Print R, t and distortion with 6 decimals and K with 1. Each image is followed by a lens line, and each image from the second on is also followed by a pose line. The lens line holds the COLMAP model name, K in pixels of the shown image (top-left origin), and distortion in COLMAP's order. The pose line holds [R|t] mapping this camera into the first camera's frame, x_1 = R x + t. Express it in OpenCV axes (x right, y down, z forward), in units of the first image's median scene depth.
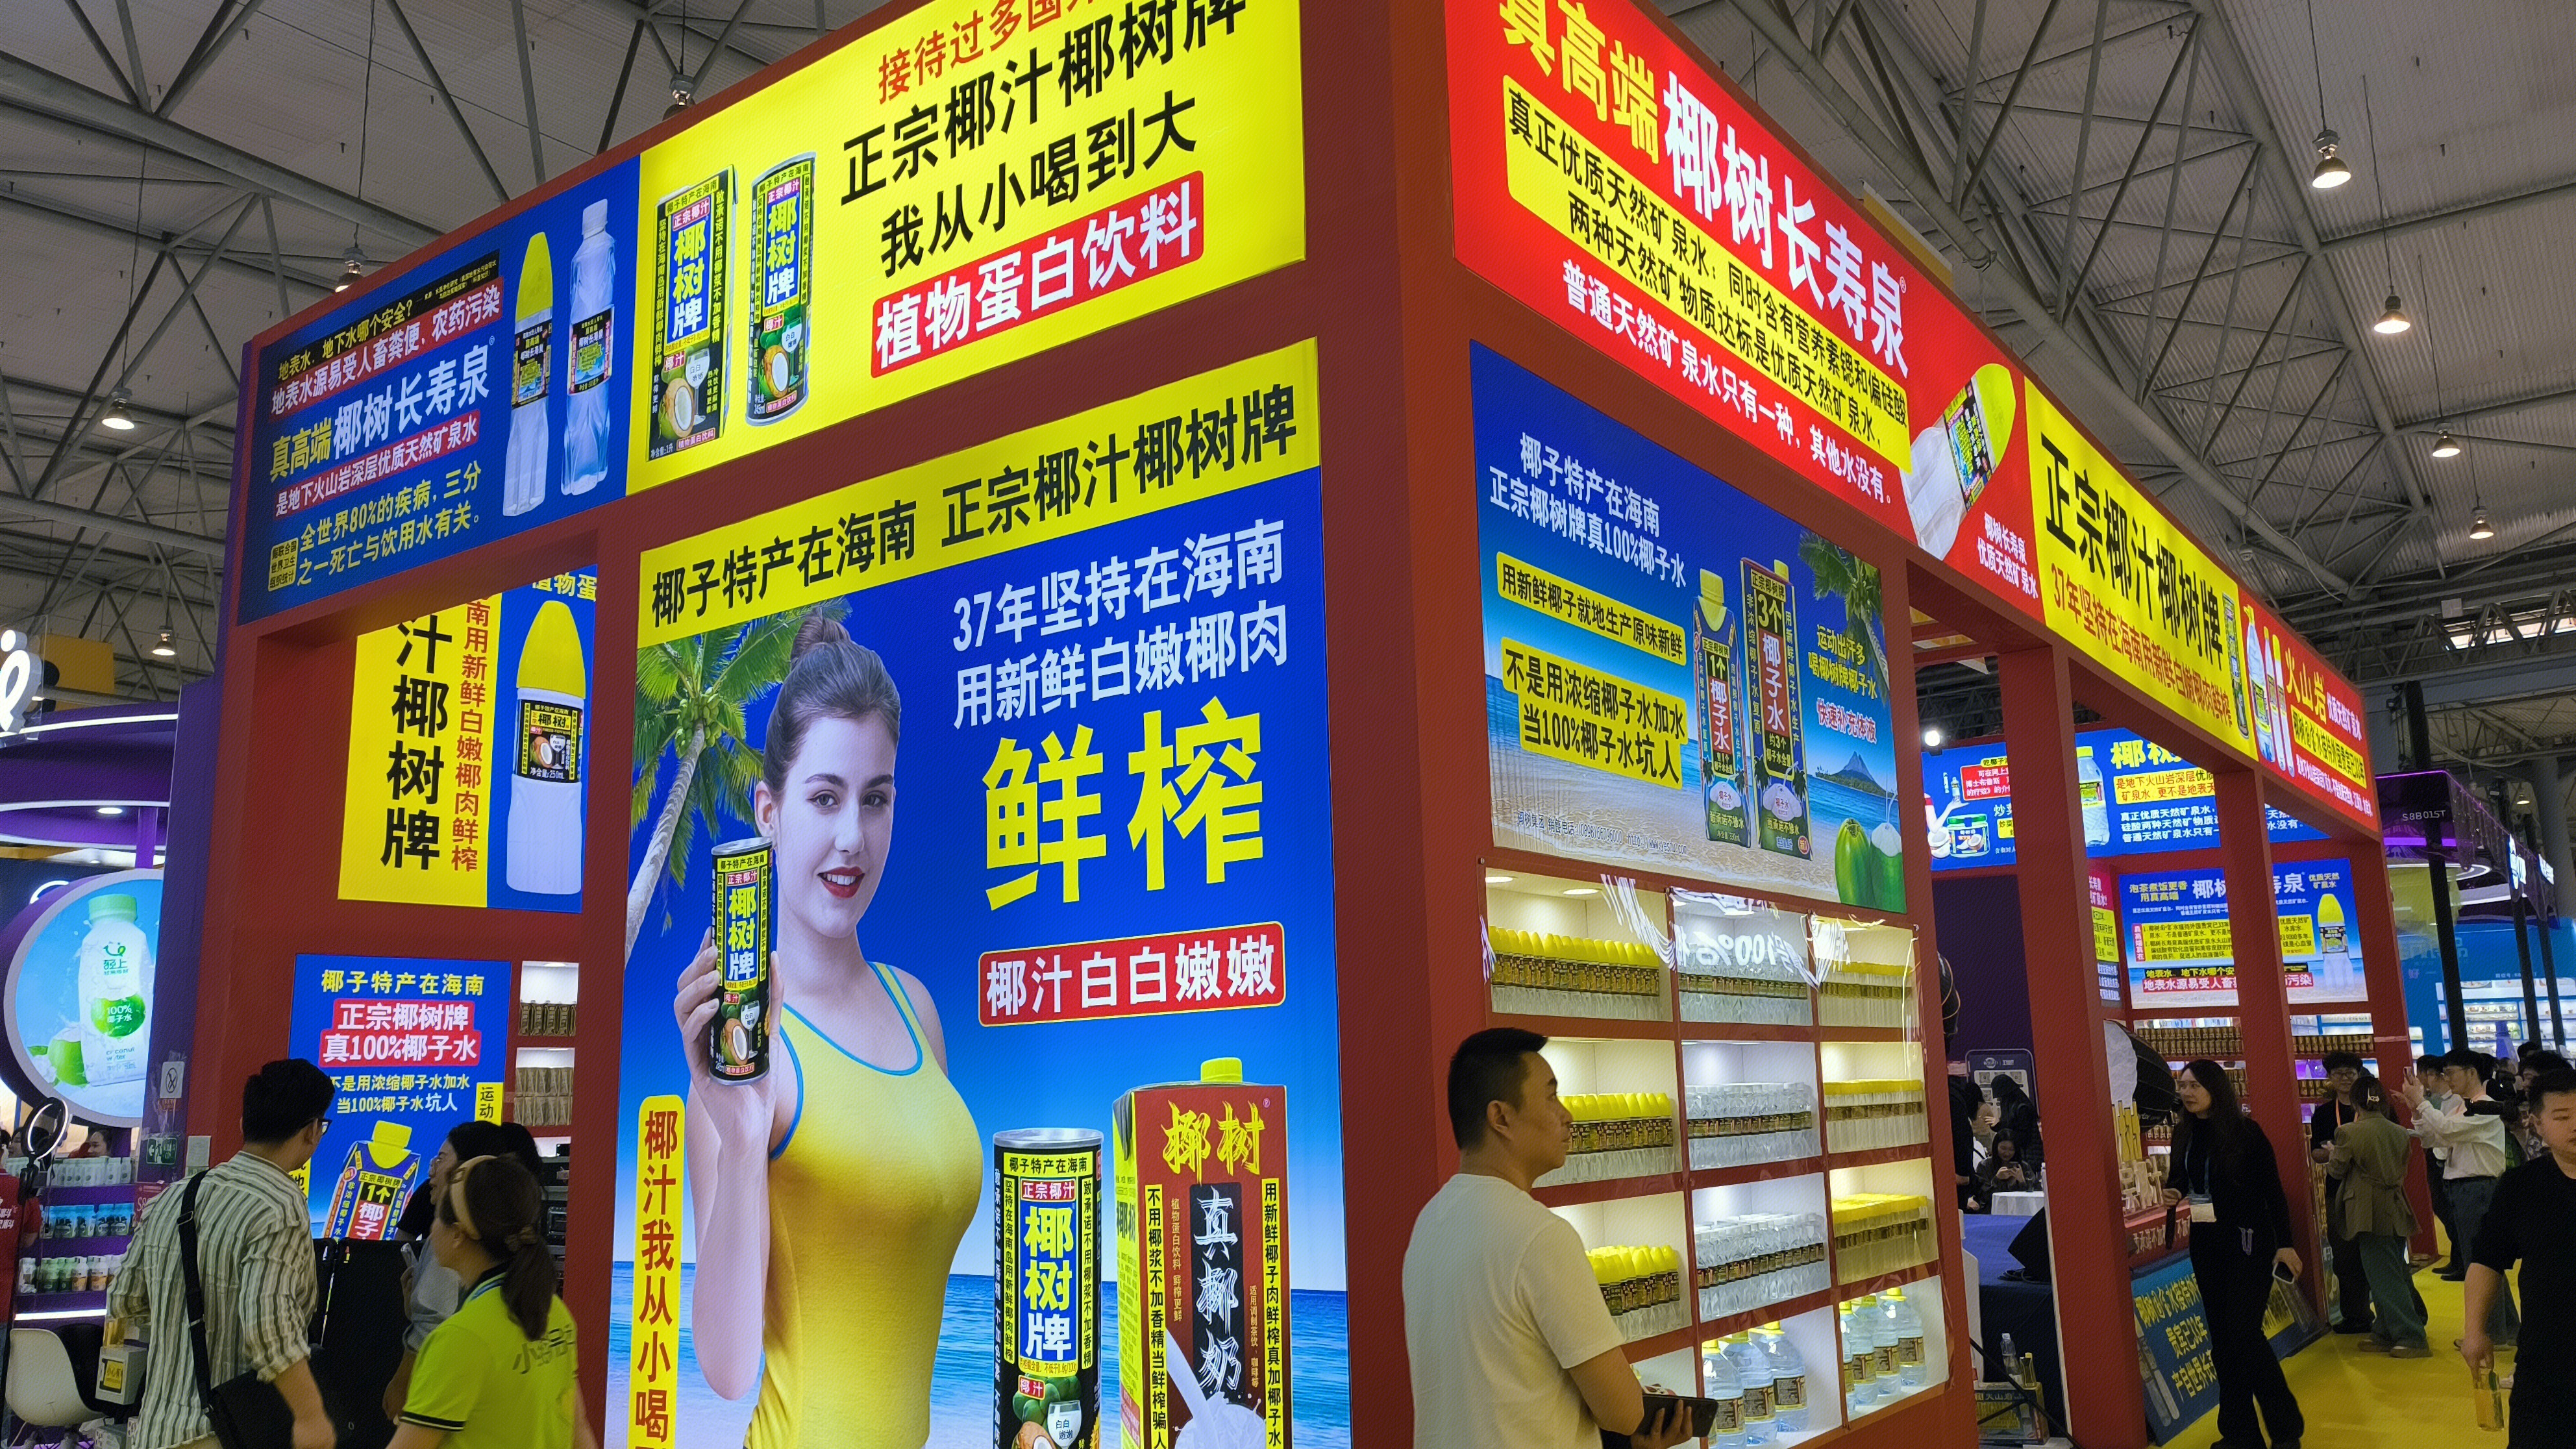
lens RADIAL K [[1907.7, 0, 1288.0], [0, 1907.7, 724.8], [0, 0, 1]] dist [0.010410, -0.000029]
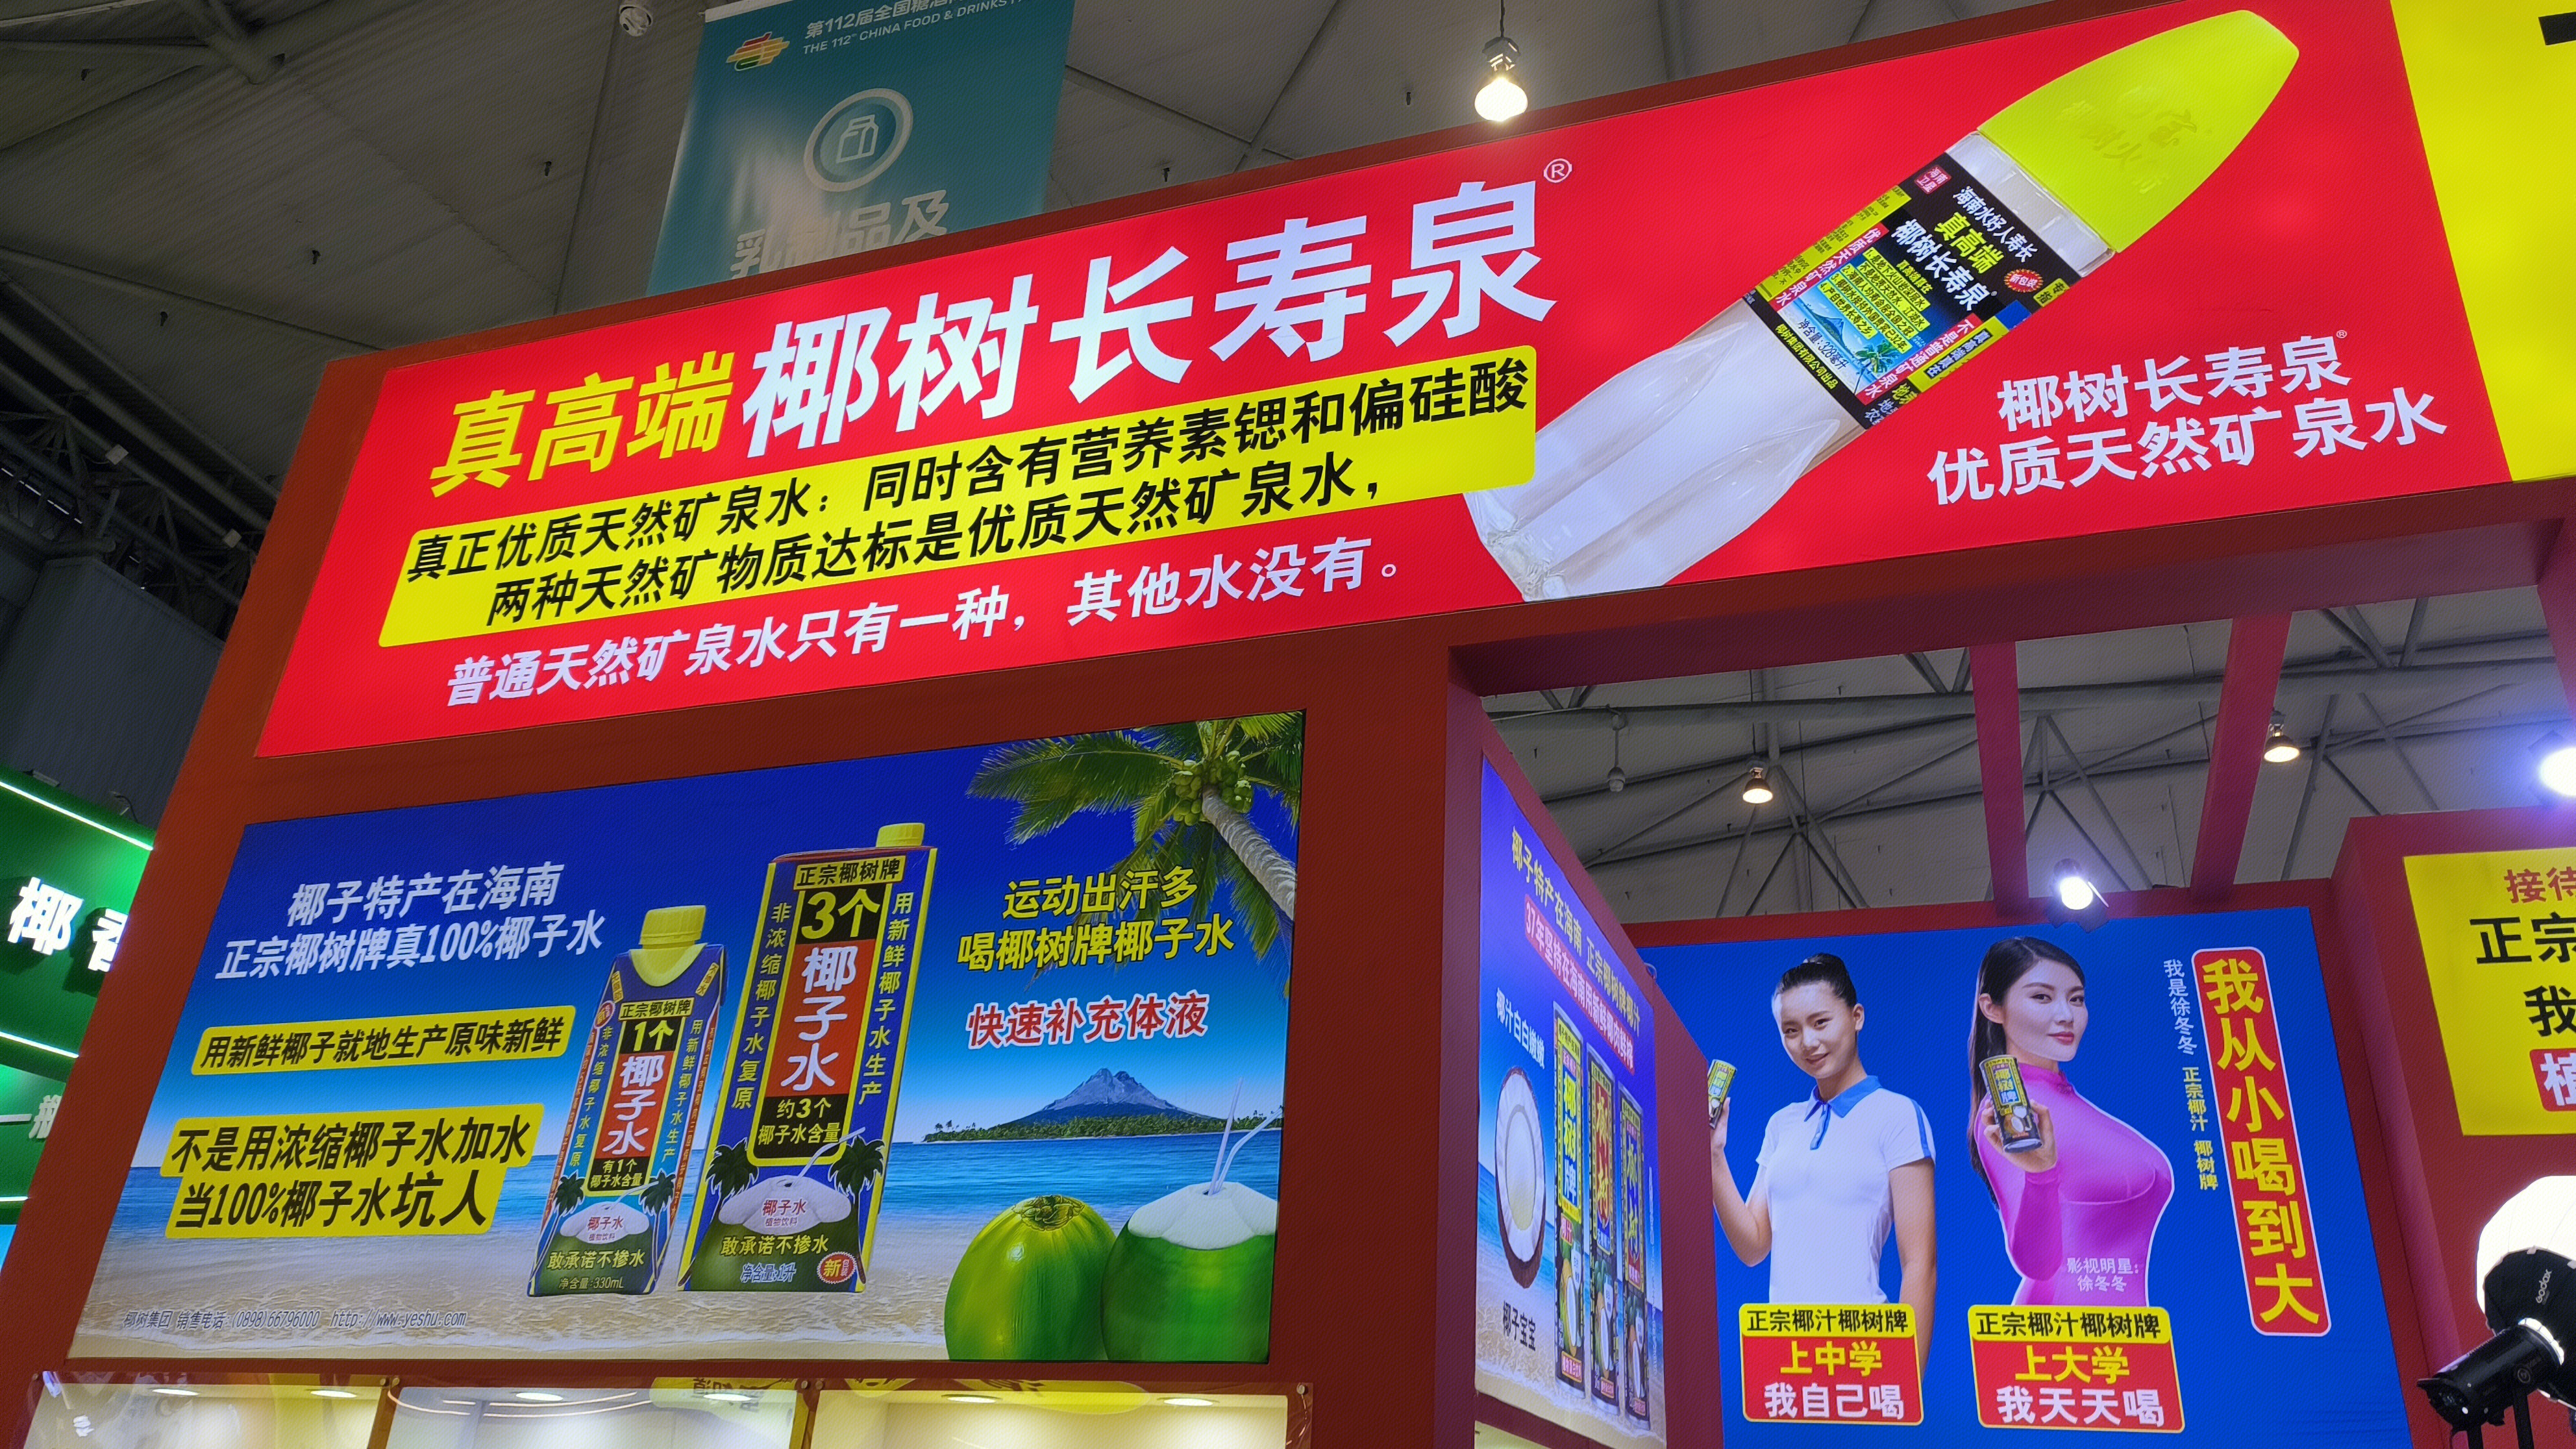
lens RADIAL K [[1907.7, 0, 1289.9], [0, 1907.7, 729.0], [0, 0, 1]] dist [0.010410, -0.000029]
pose [[0.295142, -0.395517, -0.869746, 1.054067], [0.112699, 0.918353, -0.379378, 0.176893], [0.948784, 0.013951, 0.315619, 1.105146]]
